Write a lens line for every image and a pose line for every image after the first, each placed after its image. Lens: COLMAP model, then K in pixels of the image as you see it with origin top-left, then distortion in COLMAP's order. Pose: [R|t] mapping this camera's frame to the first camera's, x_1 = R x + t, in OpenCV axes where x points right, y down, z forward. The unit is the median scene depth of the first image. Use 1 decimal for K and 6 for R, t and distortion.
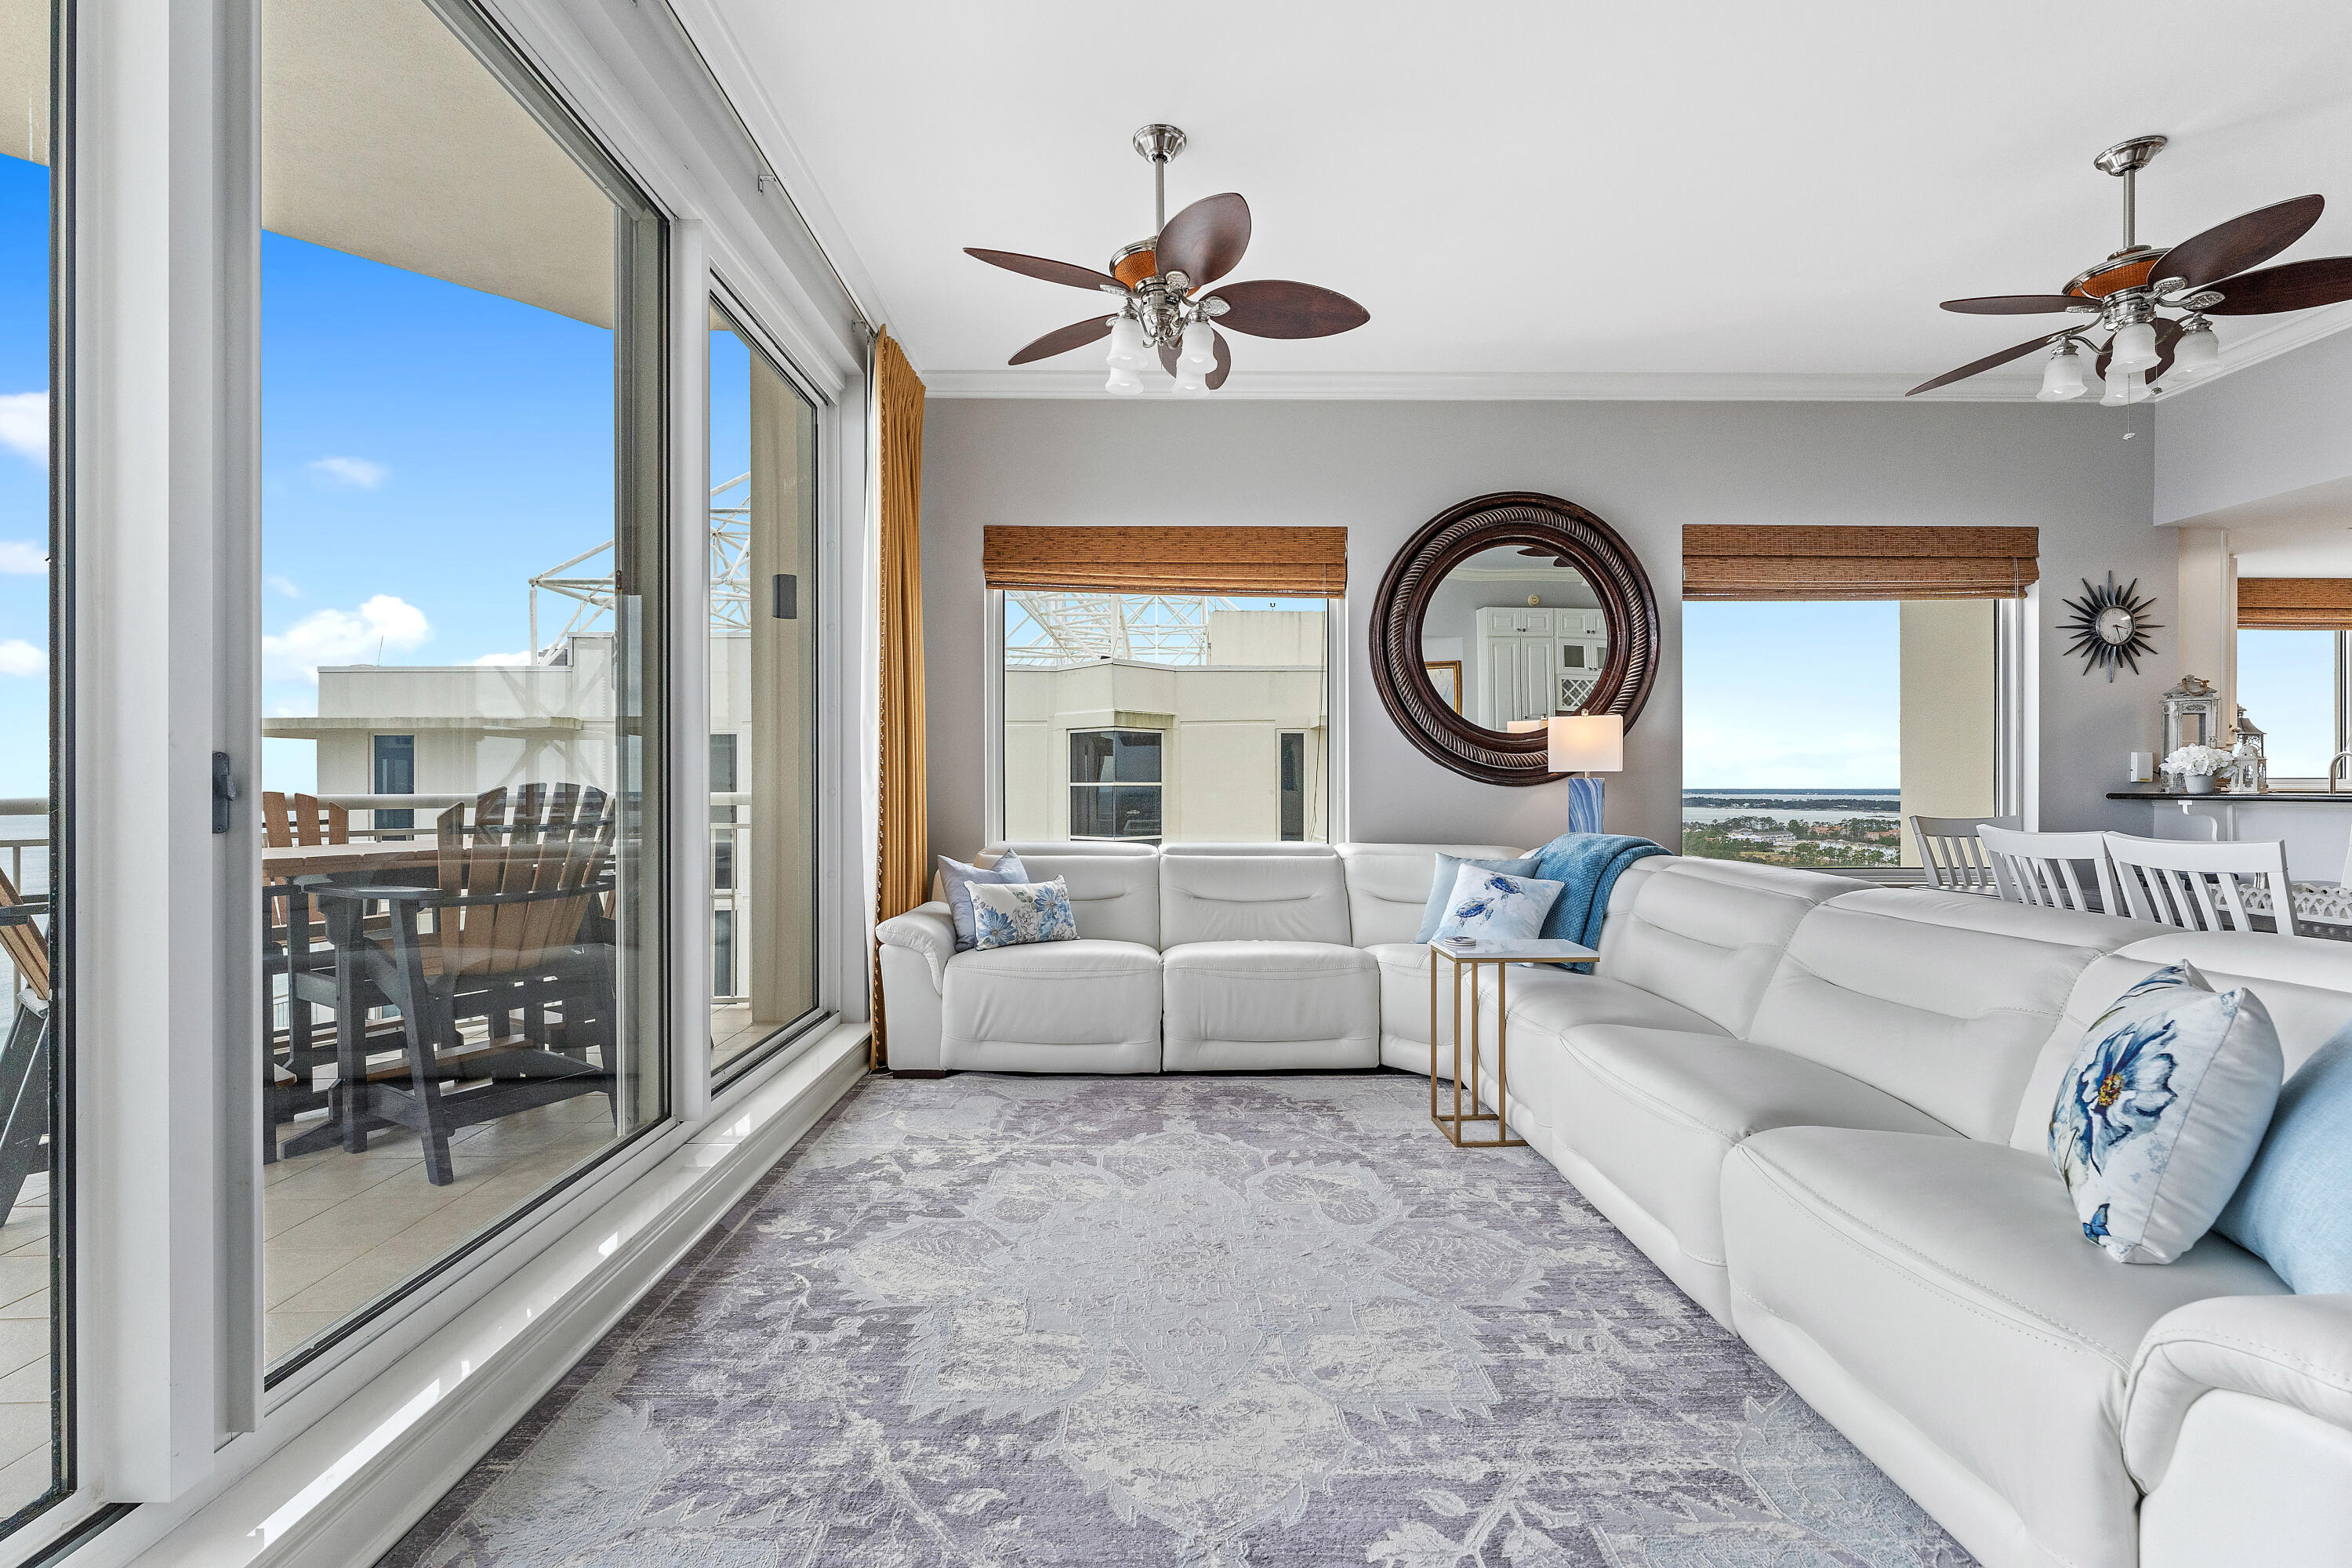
lens RADIAL K [[1025.2, 0, 1176.0], [0, 1025.2, 784.0], [0, 0, 1]] dist [-0.001344, -0.000198]
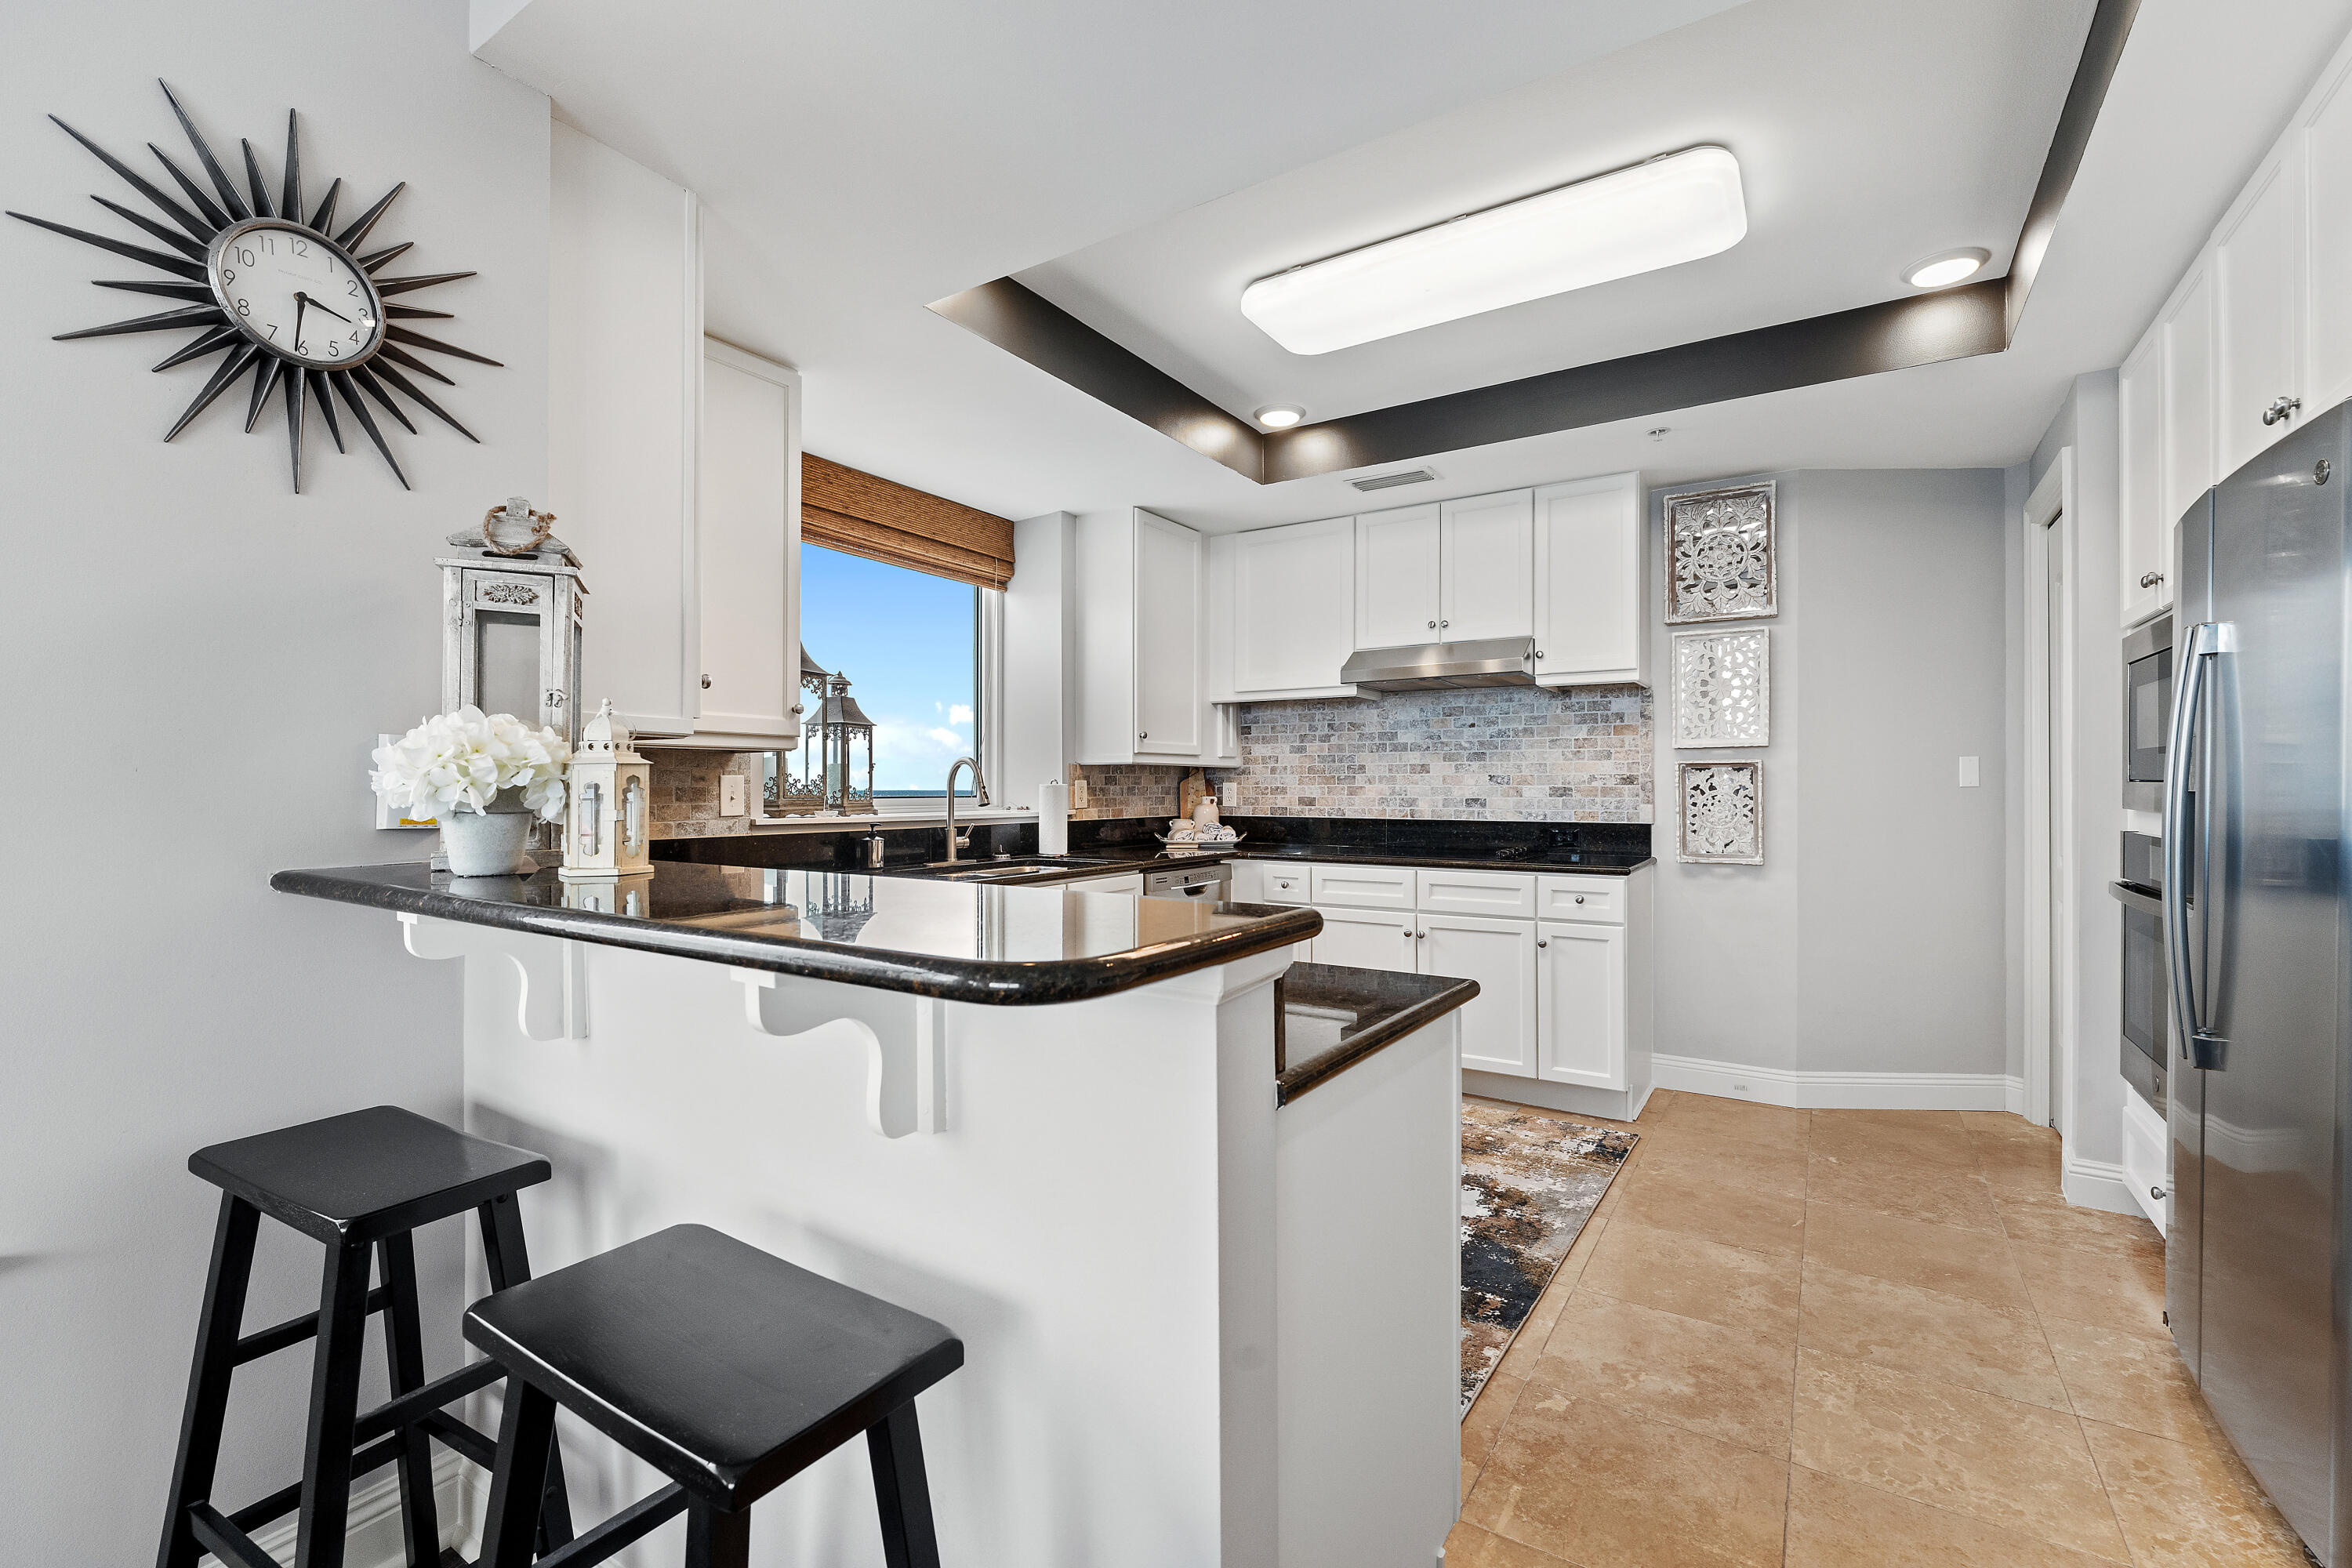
lens RADIAL K [[1025.2, 0, 1176.0], [0, 1025.2, 784.0], [0, 0, 1]] dist [-0.001344, -0.000198]
pose [[0.562127, 0.000997, 0.827051, 0.811092], [0.001540, 0.999996, -0.002253, -0.014888], [-0.827050, 0.002540, 0.562123, 0.626504]]
